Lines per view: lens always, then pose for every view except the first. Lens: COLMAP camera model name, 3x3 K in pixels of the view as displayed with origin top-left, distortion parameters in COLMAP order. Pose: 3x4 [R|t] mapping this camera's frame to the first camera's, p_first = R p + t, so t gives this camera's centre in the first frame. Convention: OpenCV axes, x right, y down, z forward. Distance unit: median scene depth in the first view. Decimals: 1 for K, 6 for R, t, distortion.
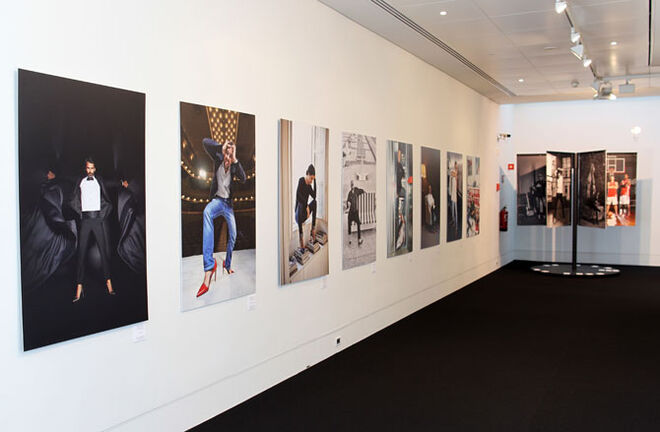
lens RADIAL K [[710.2, 0, 330.5], [0, 710.2, 219.9], [0, 0, 1]] dist [-0.033536, 0.000000]
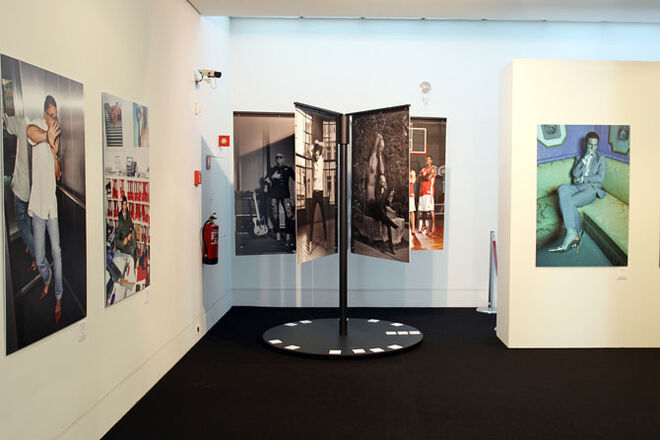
lens RADIAL K [[581.6, 0, 333.1], [0, 581.6, 223.1], [0, 0, 1]] dist [-0.017720, -0.001181]
pose [[0.913624, -0.019392, 0.406098, 0.164001], [0.008531, 0.999556, 0.028537, -0.026333], [-0.406471, -0.022608, 0.913384, 0.613283]]
